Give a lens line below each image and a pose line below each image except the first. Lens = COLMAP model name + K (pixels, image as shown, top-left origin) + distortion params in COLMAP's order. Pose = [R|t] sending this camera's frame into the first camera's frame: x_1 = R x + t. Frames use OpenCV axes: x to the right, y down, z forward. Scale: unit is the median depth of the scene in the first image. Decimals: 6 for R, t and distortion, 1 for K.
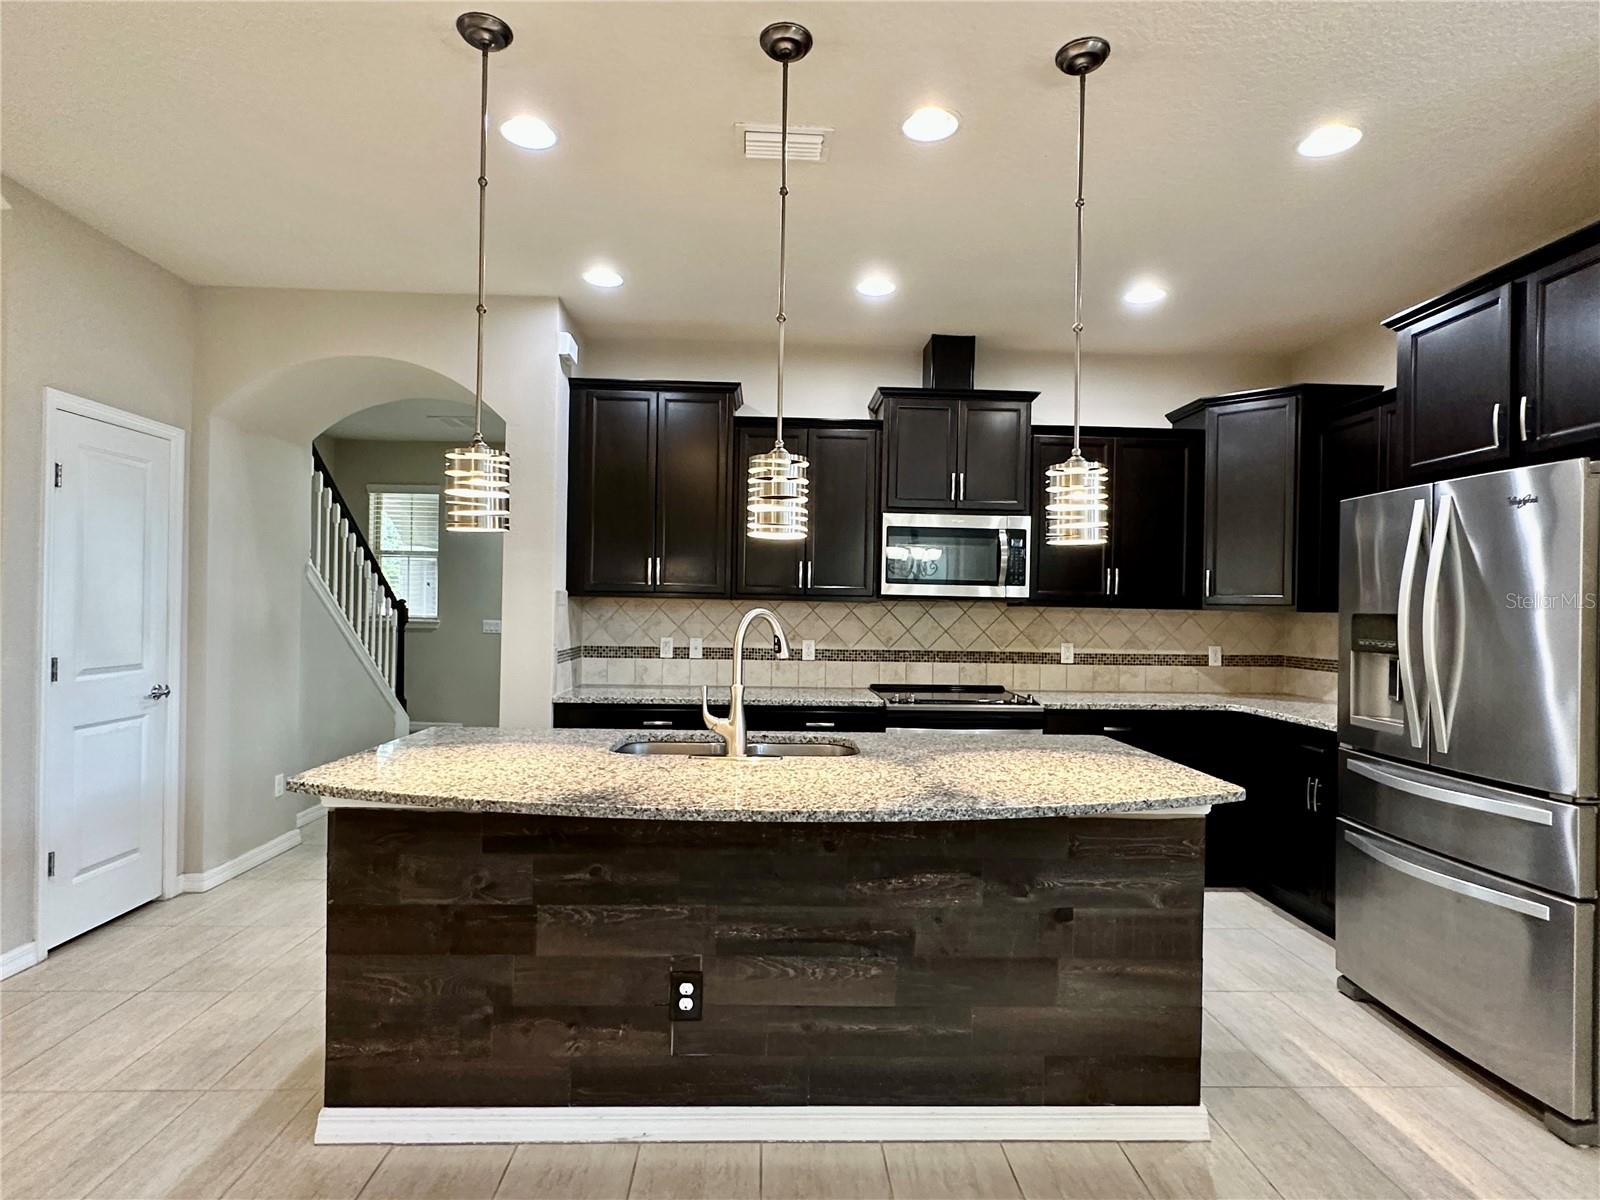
lens RADIAL K [[845.2, 0, 800.0], [0, 845.2, 600.0], [0, 0, 1]] dist [-0.003587, -0.000087]
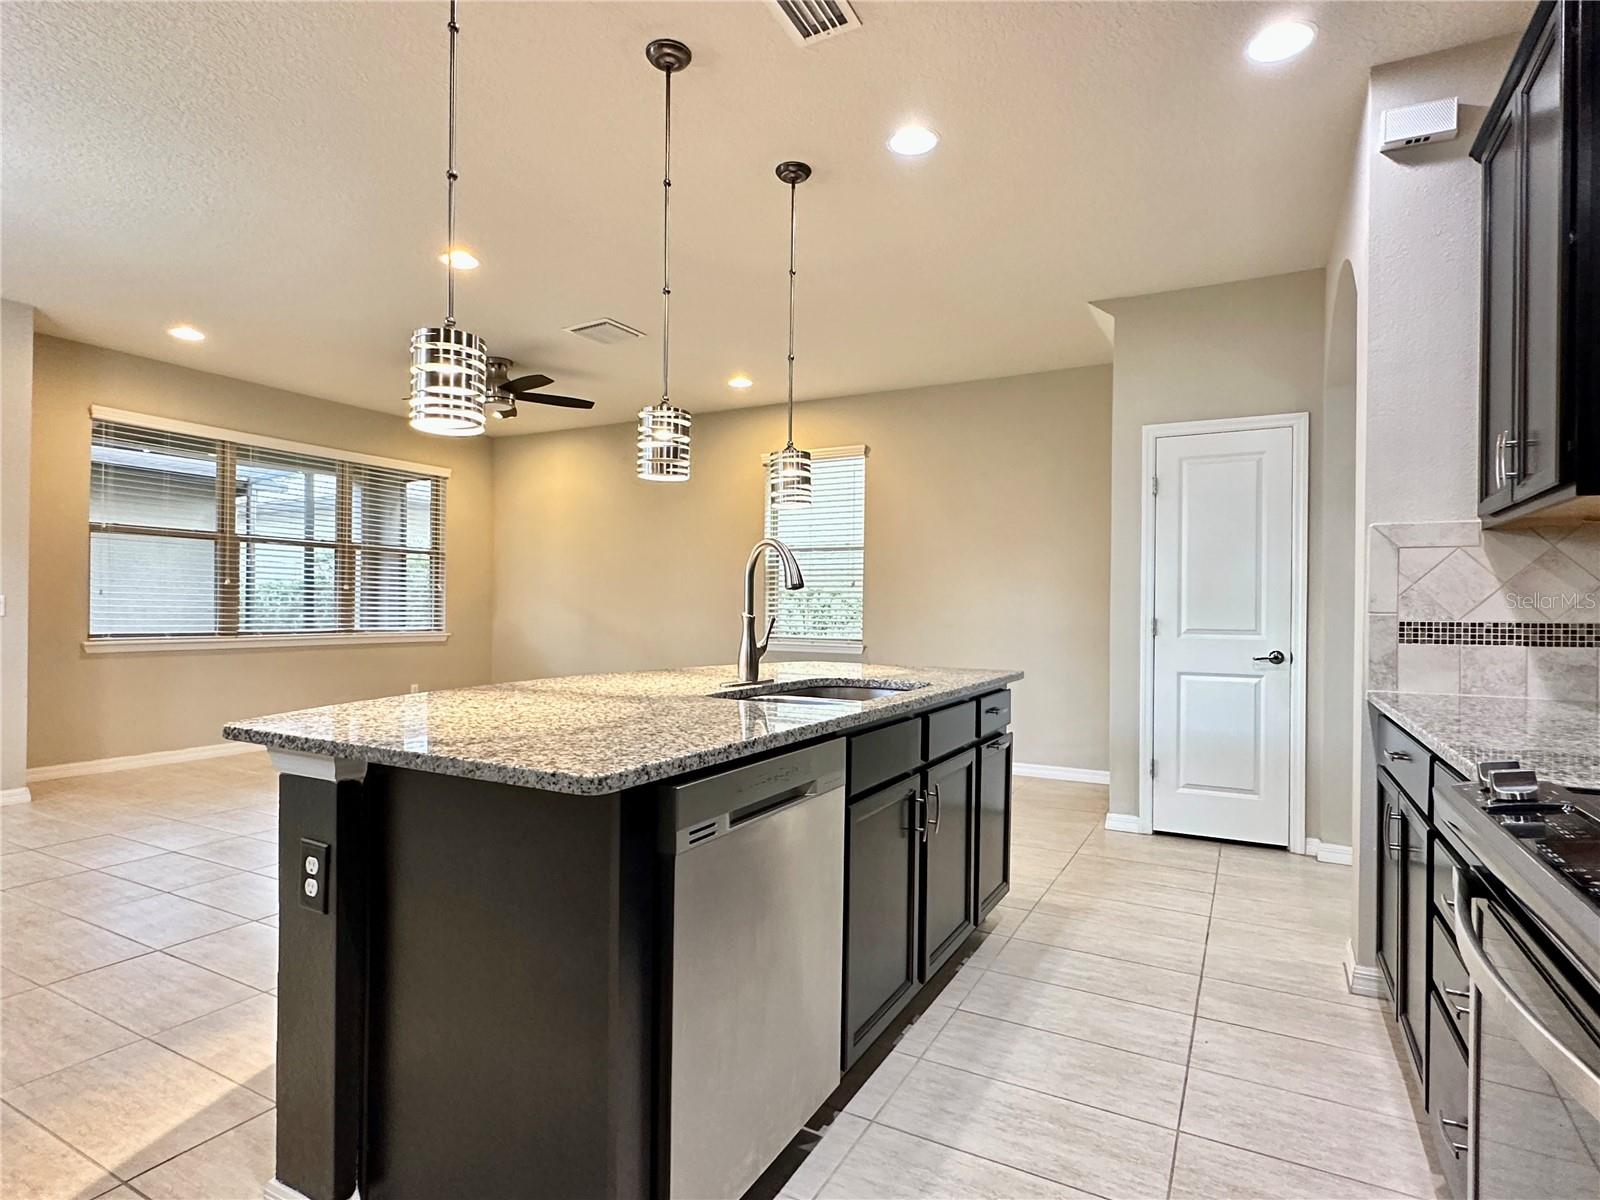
lens RADIAL K [[845.2, 0, 800.0], [0, 845.2, 600.0], [0, 0, 1]] dist [-0.003587, -0.000087]
pose [[-0.509657, -0.029972, -0.859855, 0.402880], [-0.010657, 0.999536, -0.028524, 0.058514], [0.860311, -0.005374, -0.509741, 0.821875]]
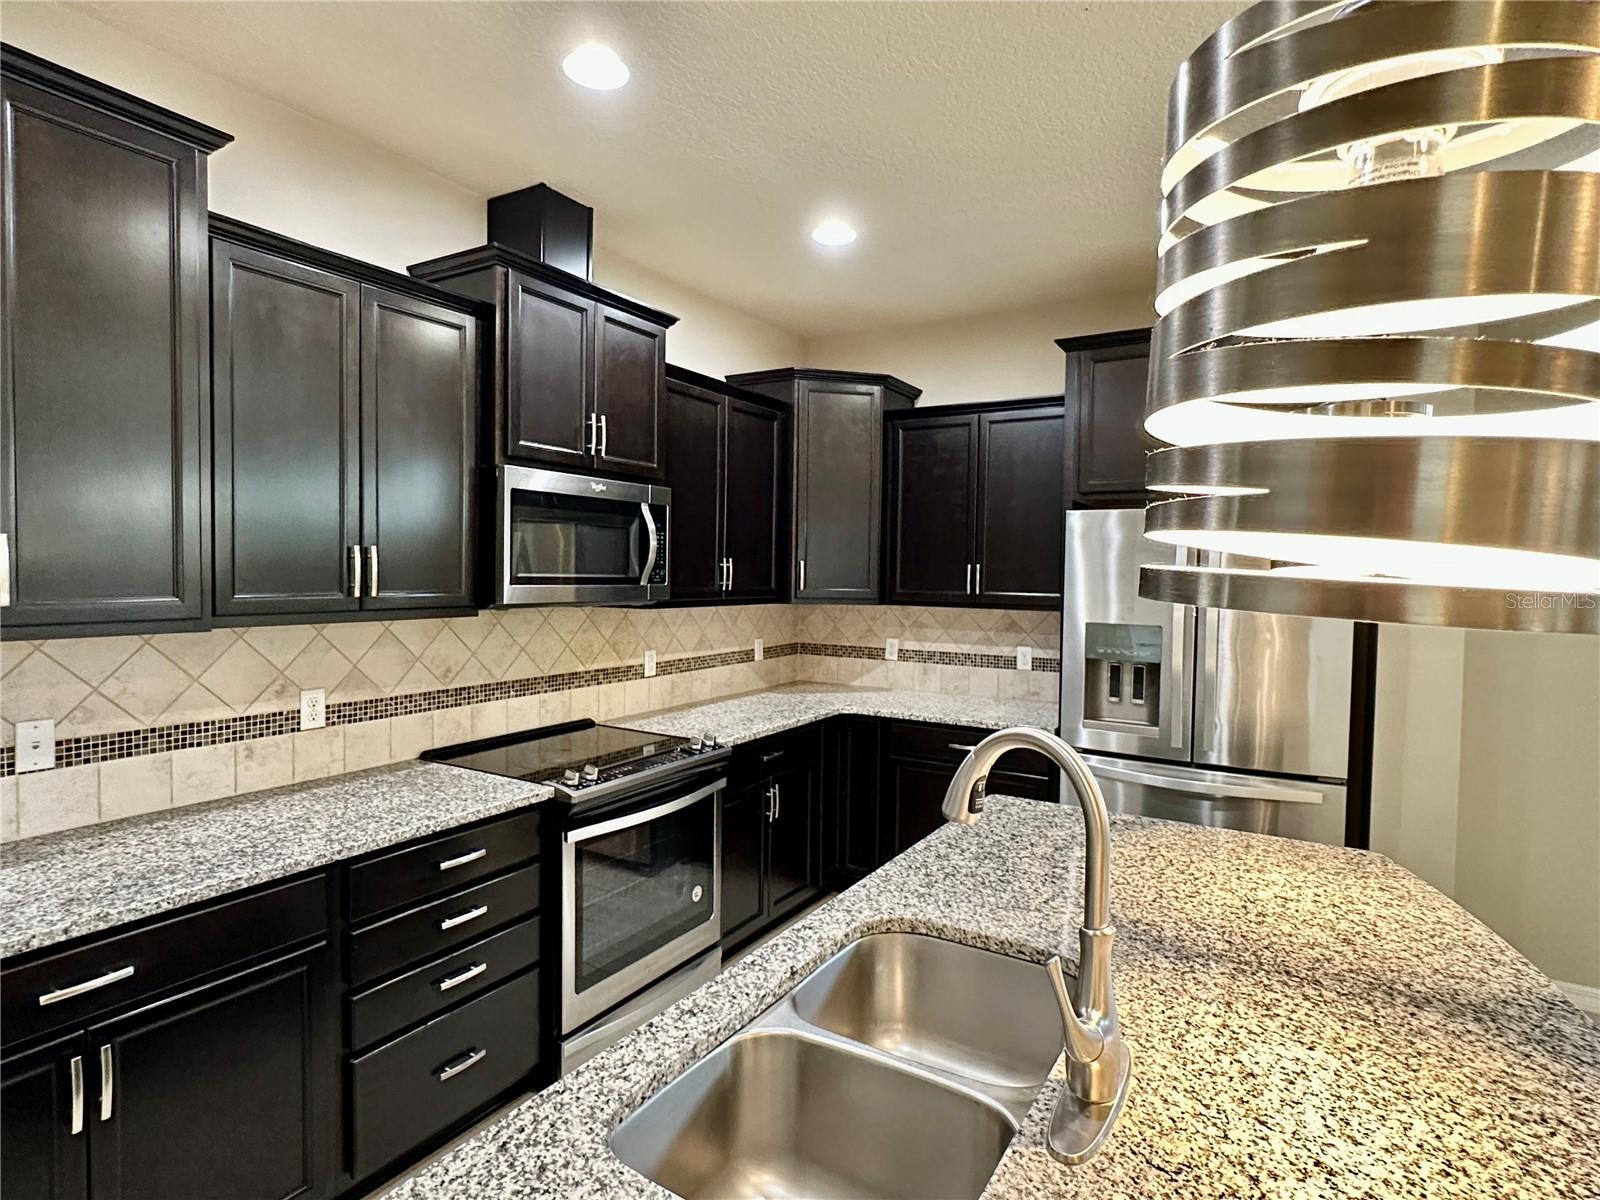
lens RADIAL K [[845.2, 0, 800.0], [0, 845.2, 600.0], [0, 0, 1]] dist [-0.003587, -0.000087]
pose [[0.553475, -0.041438, 0.831835, -0.257735], [-0.012613, 0.998230, 0.058119, -0.042974], [-0.832771, -0.042659, 0.551972, 0.464920]]
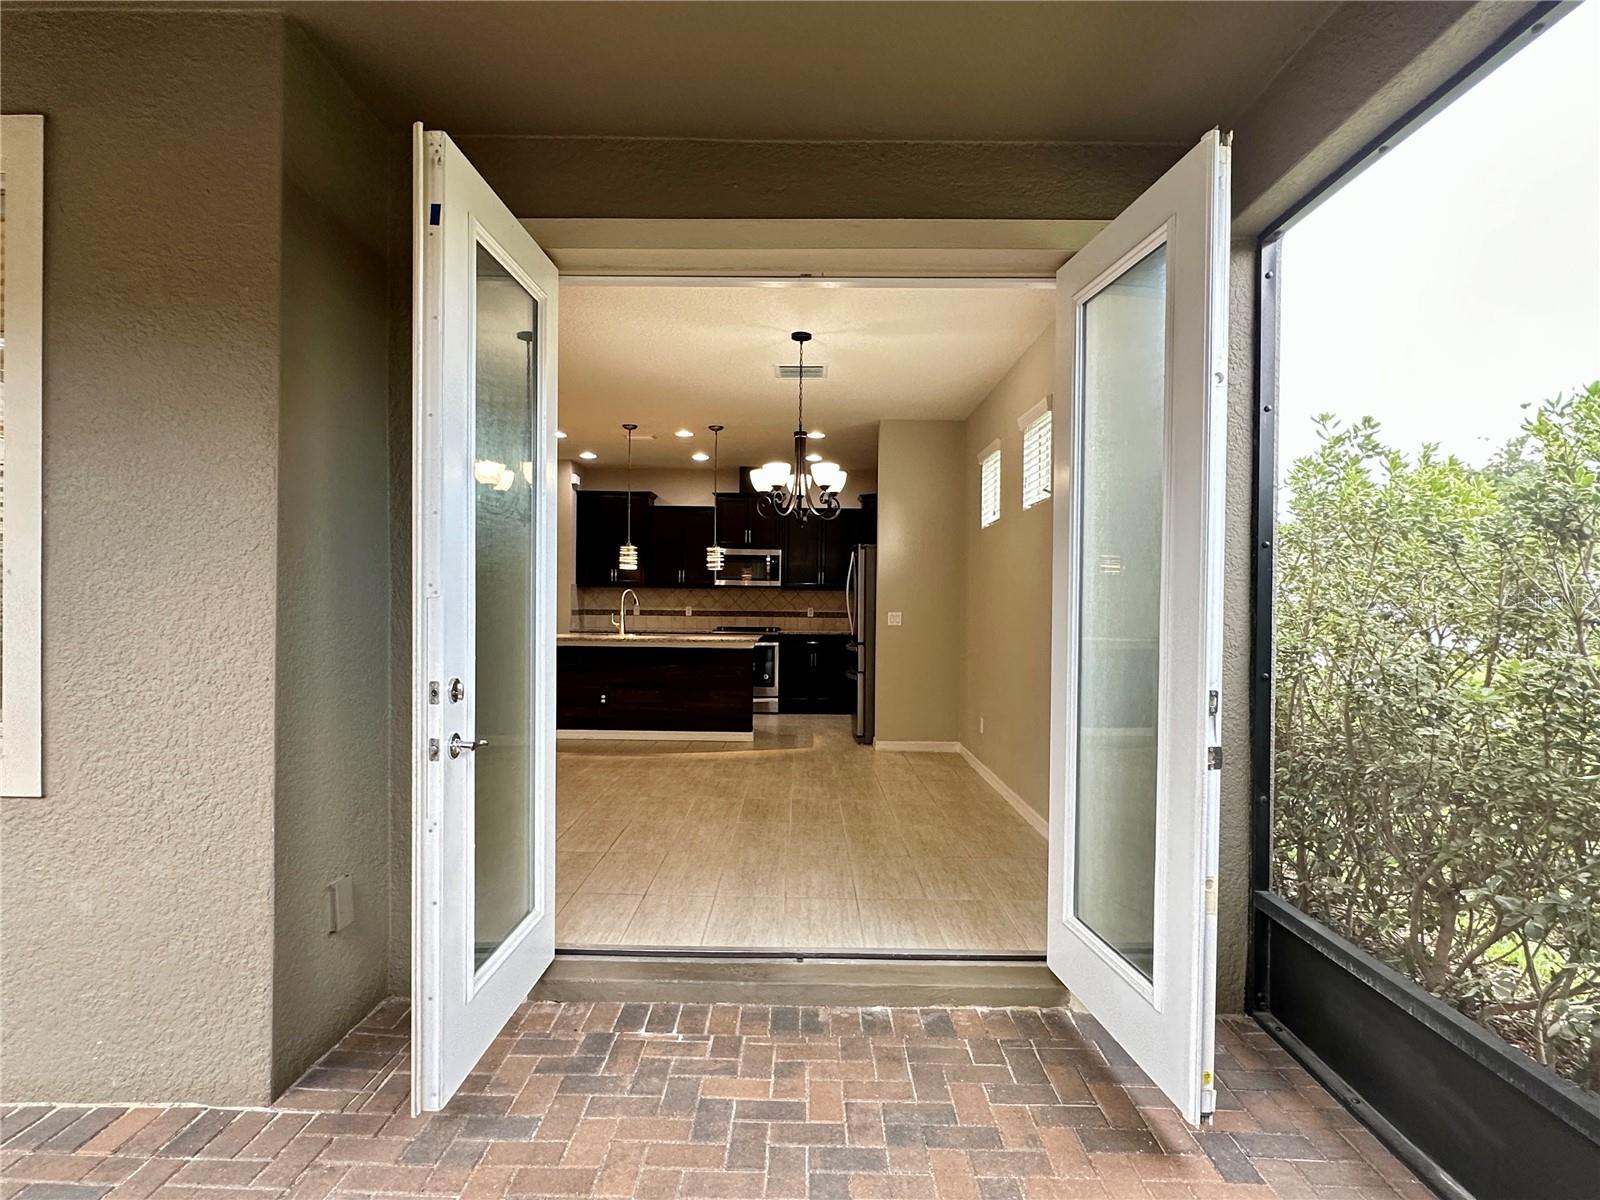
lens RADIAL K [[845.2, 0, 800.0], [0, 845.2, 600.0], [0, 0, 1]] dist [-0.003587, -0.000087]
pose [[0.999209, -0.005602, -0.039372, 0.380968], [0.005992, 0.999934, 0.009818, 0.011656], [0.039315, -0.010046, 0.999176, -1.147047]]
